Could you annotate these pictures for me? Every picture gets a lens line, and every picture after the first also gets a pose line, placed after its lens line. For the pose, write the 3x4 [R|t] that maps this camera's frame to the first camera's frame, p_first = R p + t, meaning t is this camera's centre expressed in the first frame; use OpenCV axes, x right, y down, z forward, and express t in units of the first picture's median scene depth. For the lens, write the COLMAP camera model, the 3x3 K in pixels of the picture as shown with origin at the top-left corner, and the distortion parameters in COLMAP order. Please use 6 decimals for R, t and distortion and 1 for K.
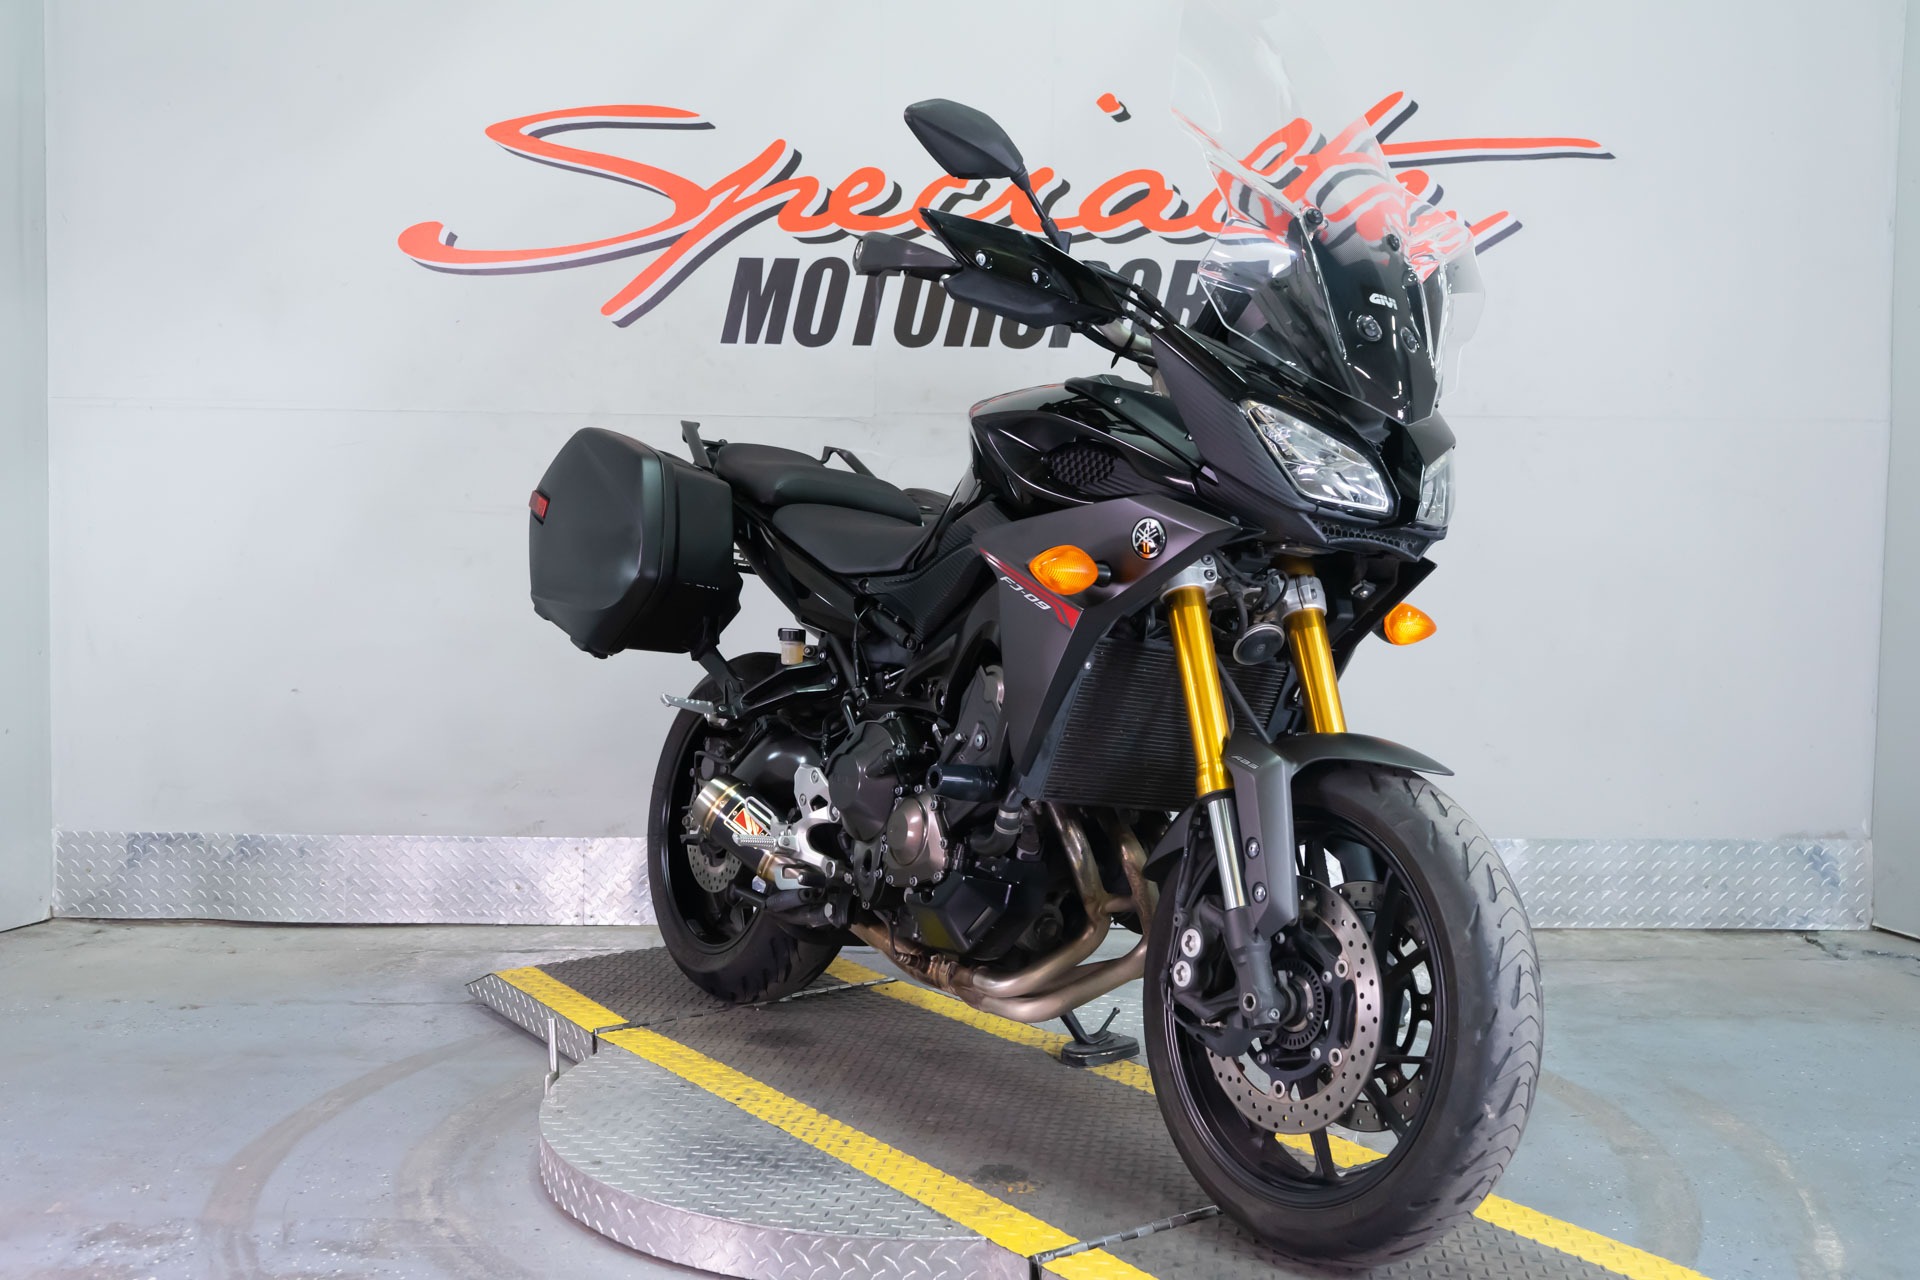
lens RADIAL K [[1981.9, 0, 960.0], [0, 1981.9, 640.0], [0, 0, 1]] dist [0.007614, 0.010403]
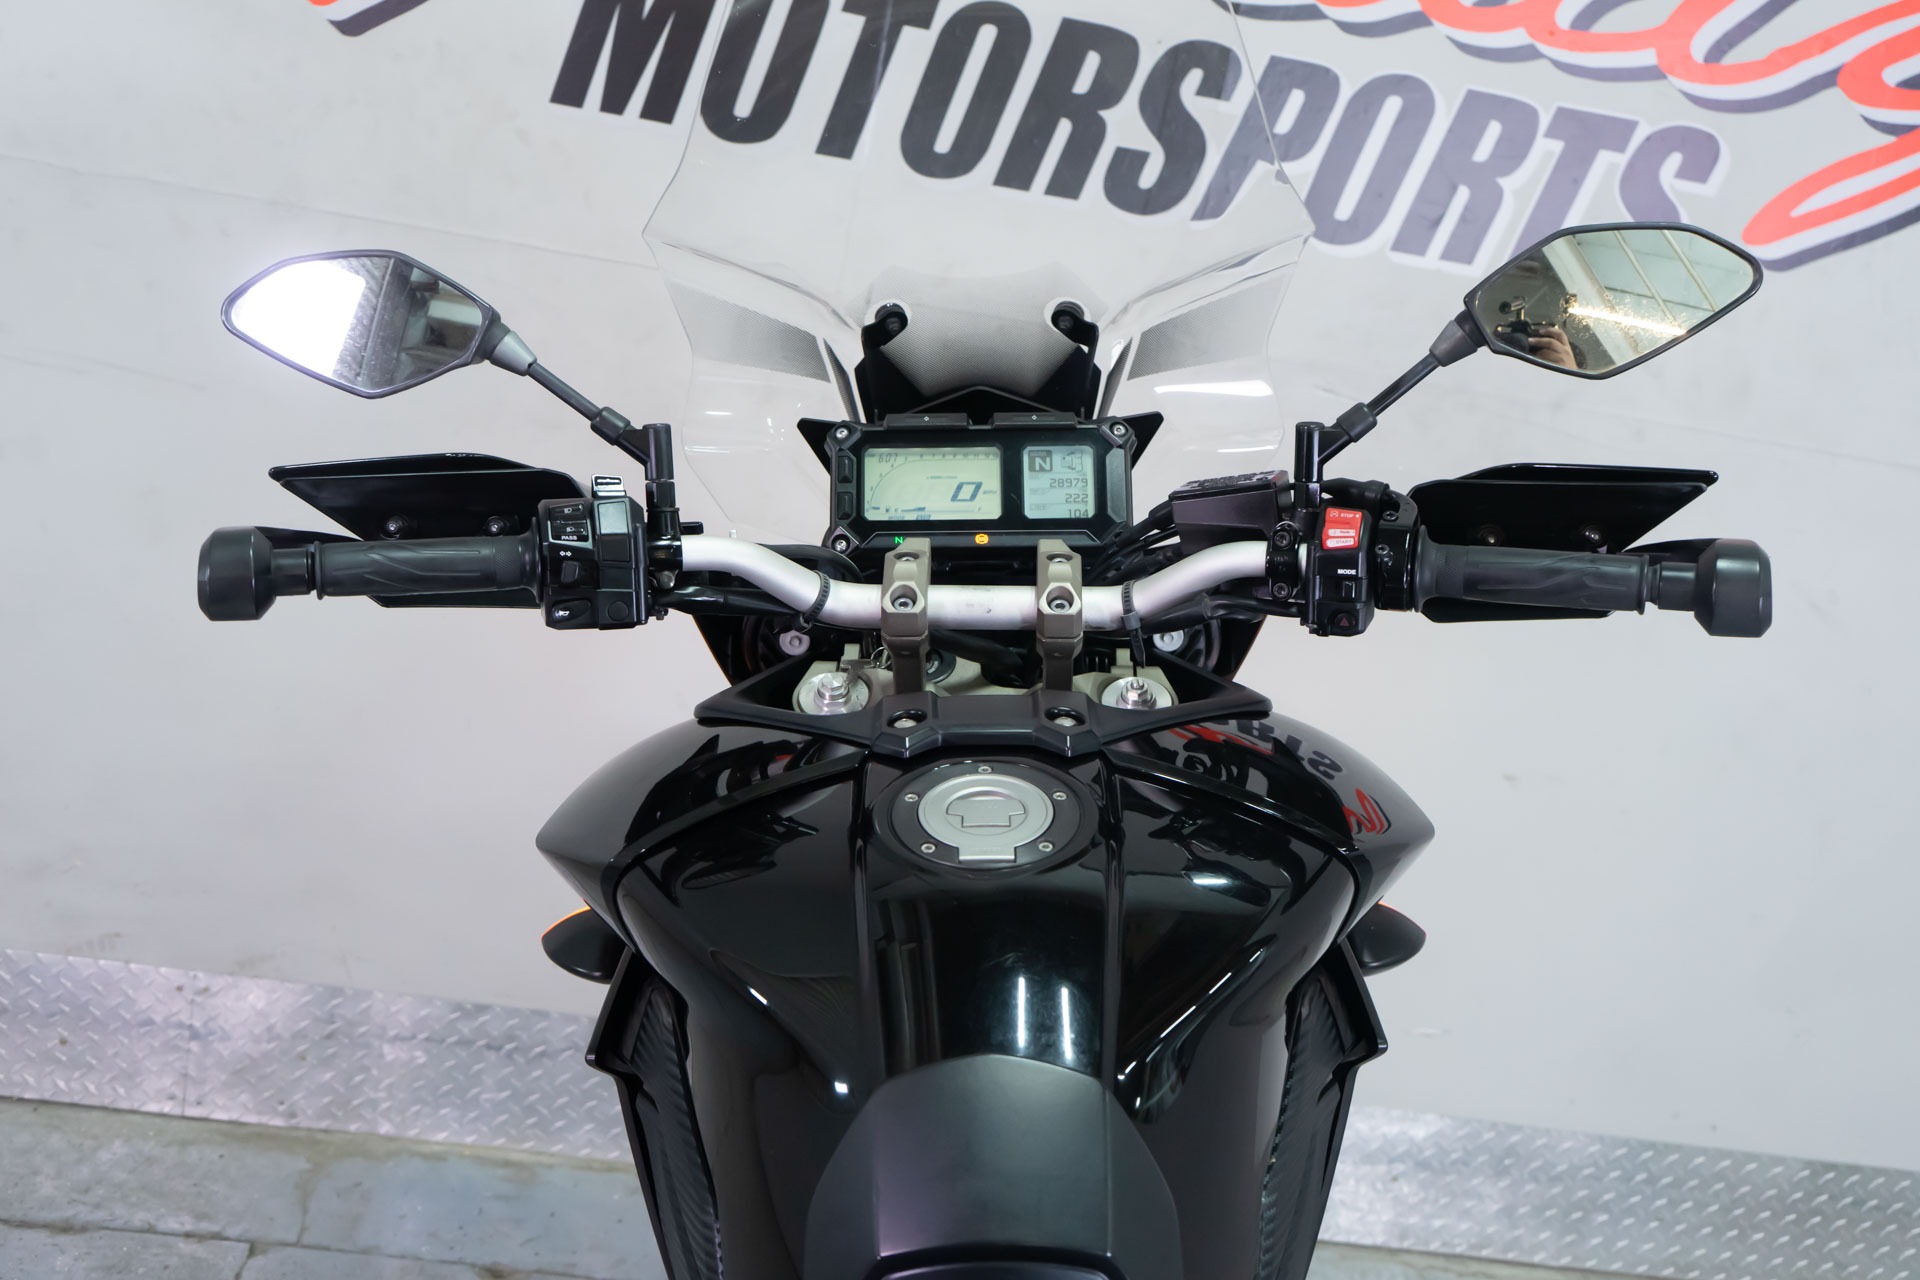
lens RADIAL K [[2132.3, 0, 960.0], [0, 2132.3, 640.0], [0, 0, 1]] dist [0.007168, 0.015504]
pose [[0.982644, 0.127041, 0.135172, -0.075442], [-0.156105, 0.959962, 0.232602, -0.161911], [-0.100210, -0.249666, 0.963133, 0.444937]]
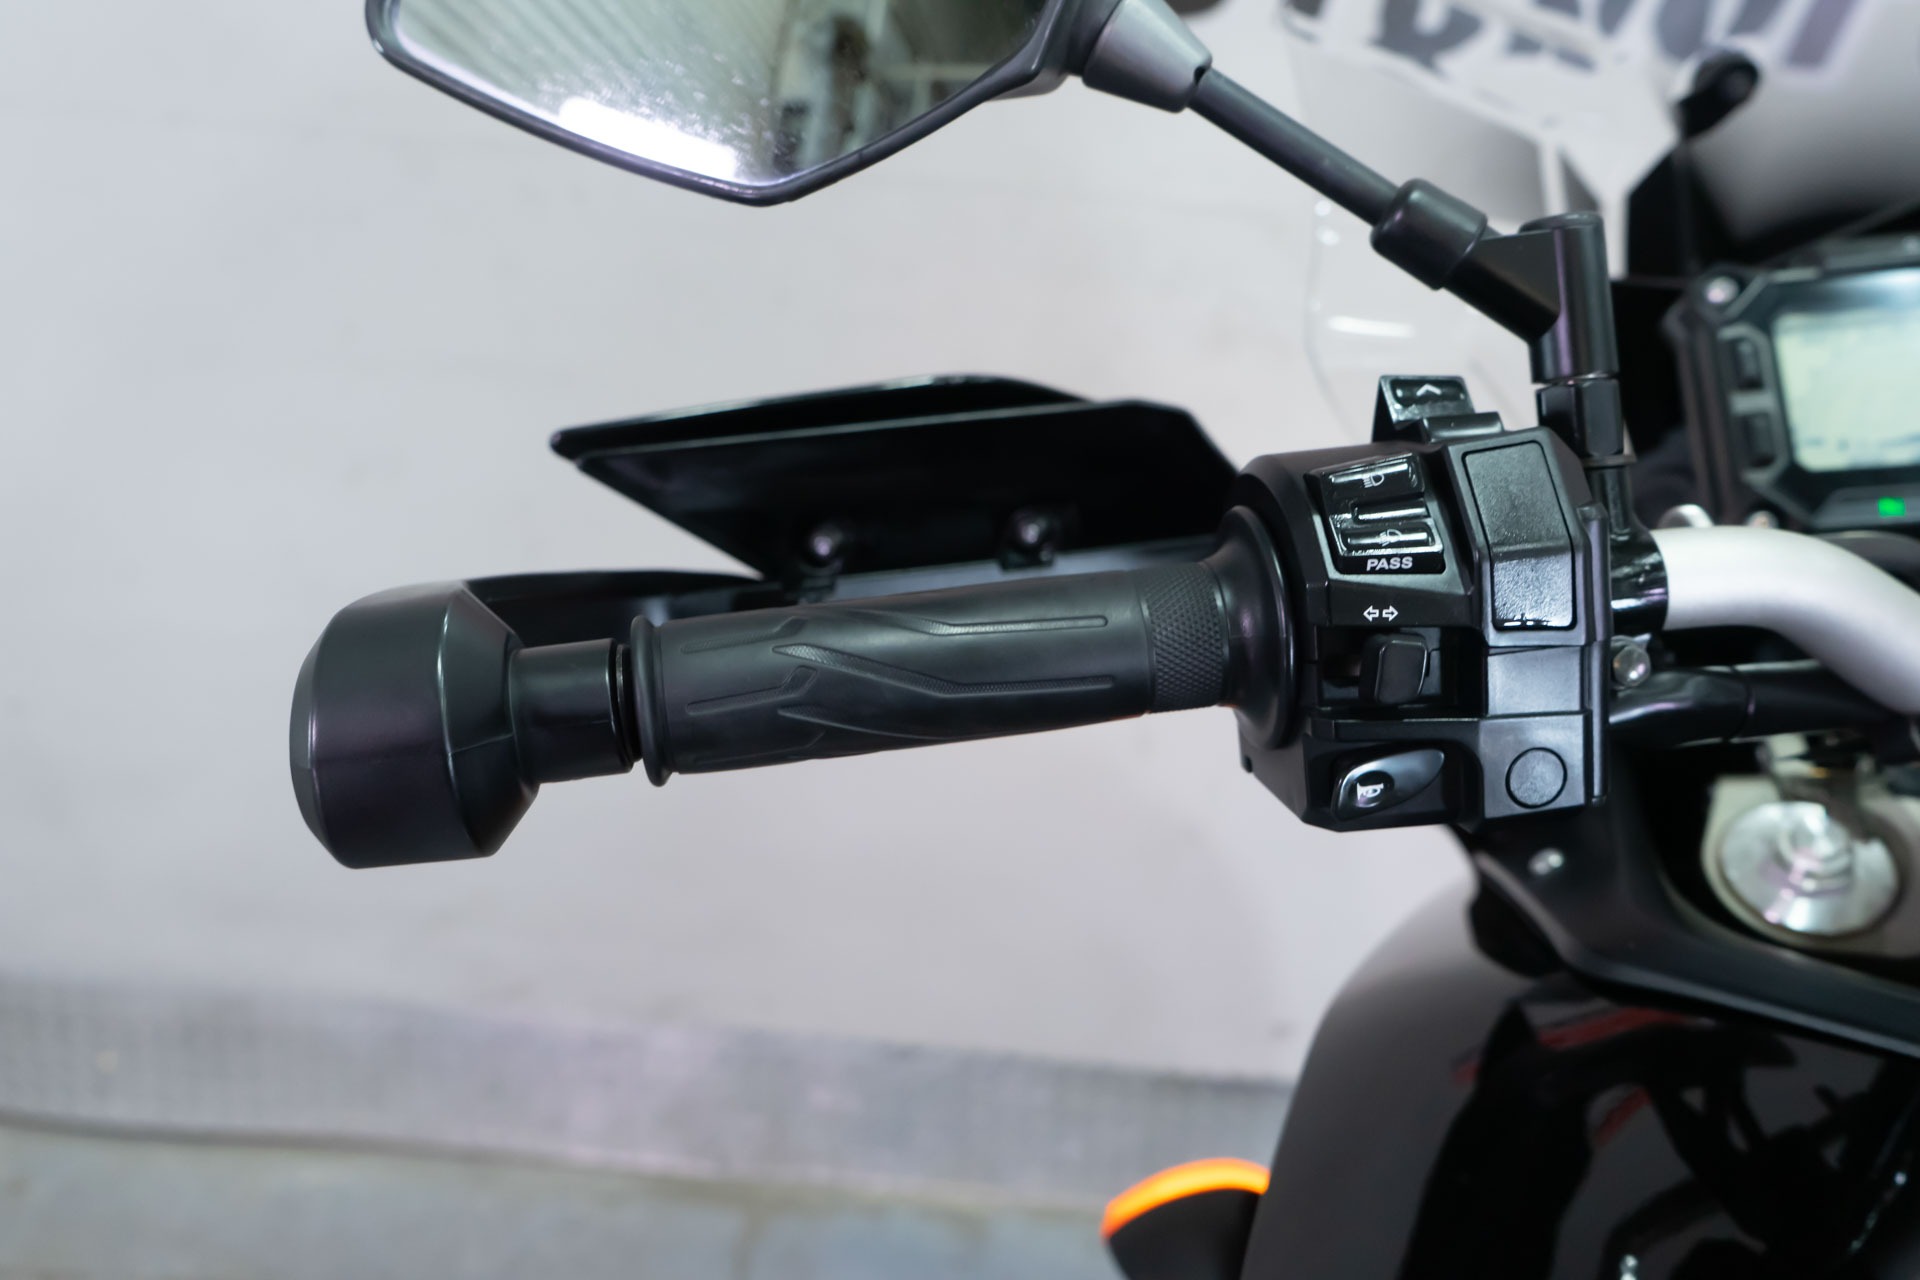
lens RADIAL K [[1562.9, 0, 960.0], [0, 1562.9, 640.0], [0, 0, 1]] dist [-0.053558, -0.001740]
pose [[0.997465, 0.070958, -0.005268, -0.108394], [-0.066512, 0.956143, 0.285250, -0.114469], [0.025277, -0.284177, 0.958439, 0.666331]]
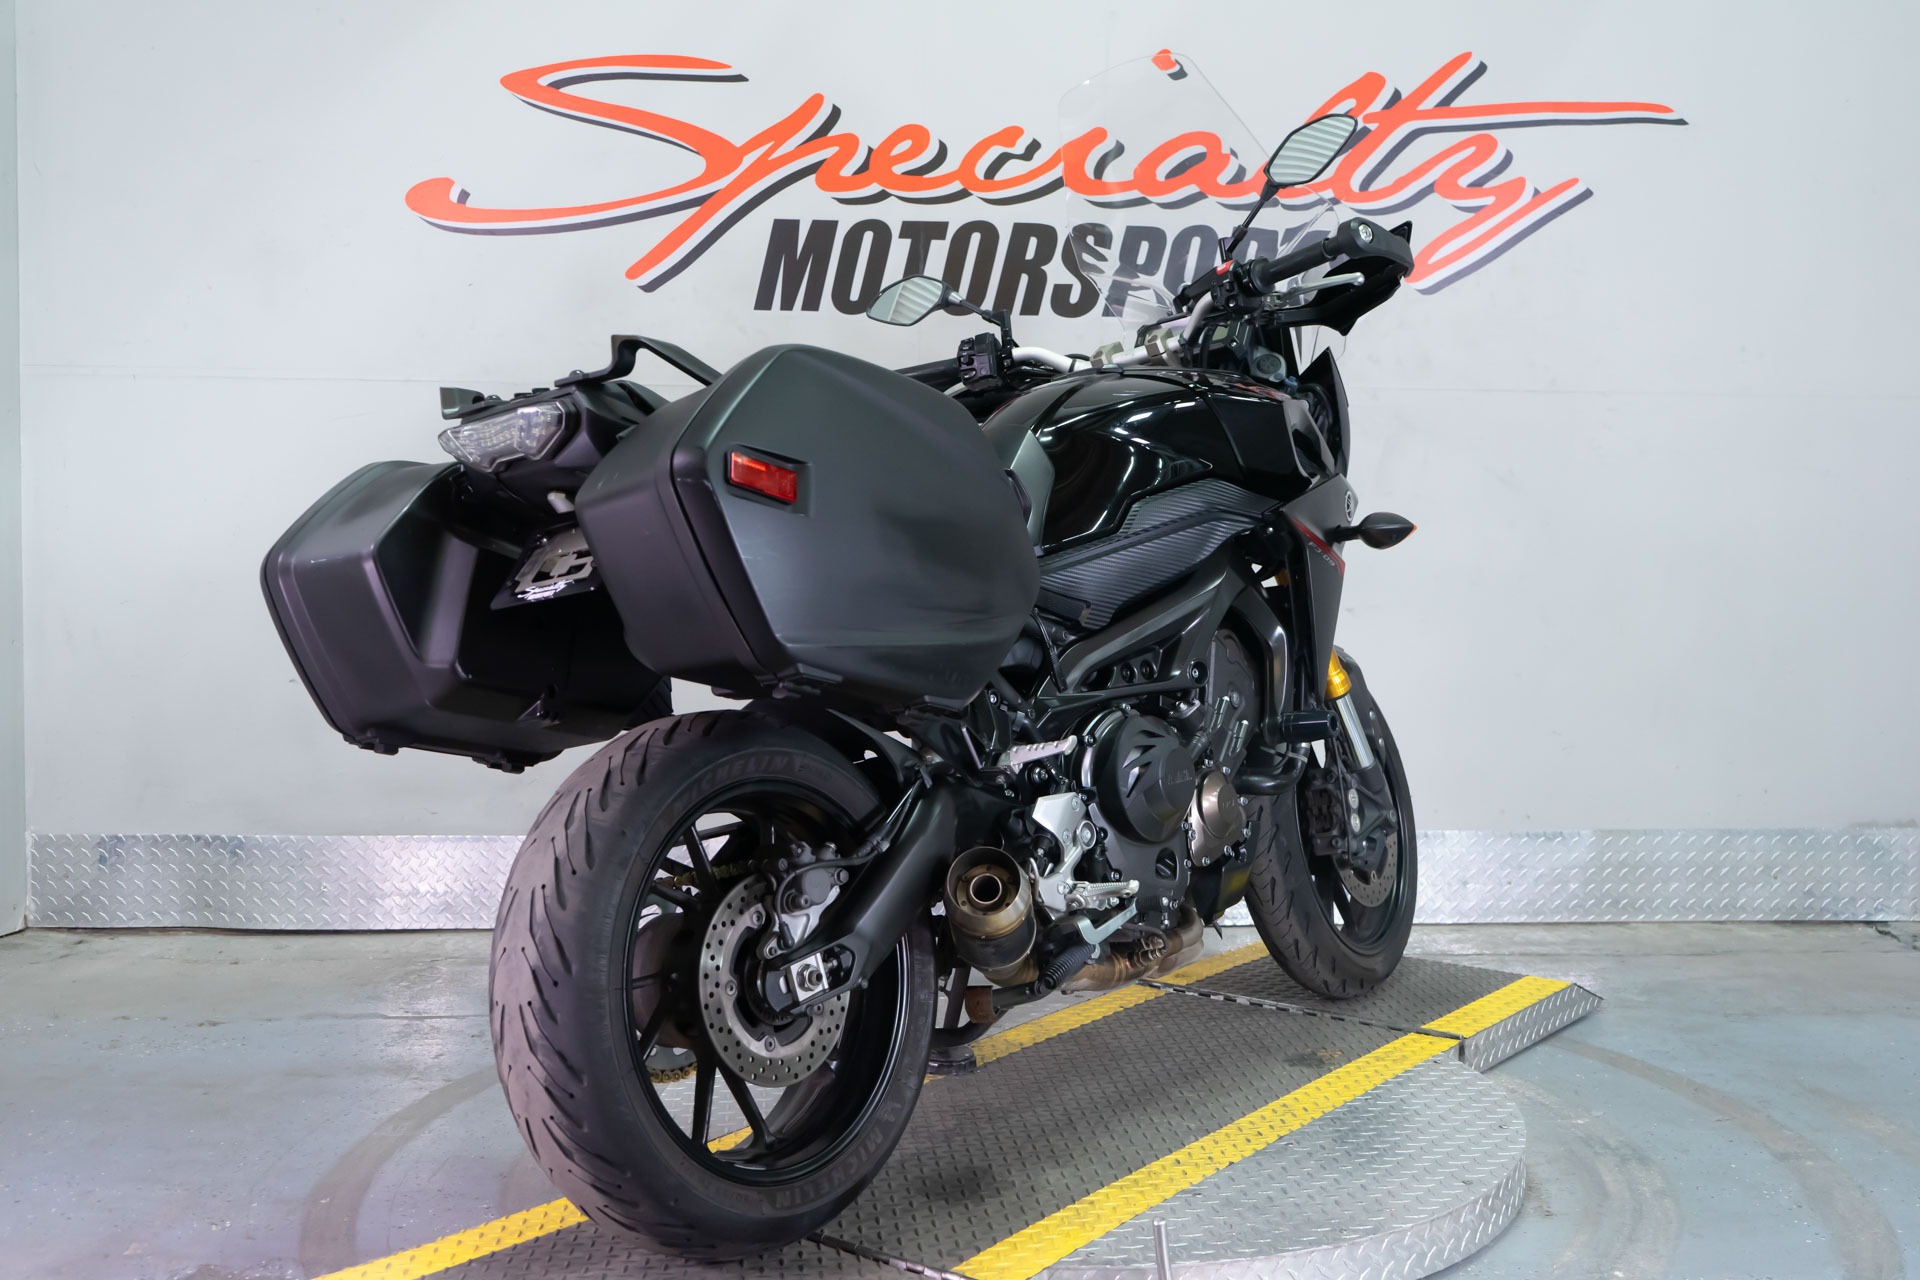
lens RADIAL K [[2051.1, 0, 960.0], [0, 2051.1, 640.0], [0, 0, 1]] dist [0.000058, 0.027453]
pose [[0.998347, -0.002720, 0.057410, -0.079862], [0.002217, 0.999959, 0.008819, -0.001545], [-0.057432, -0.008677, 0.998312, 0.021954]]
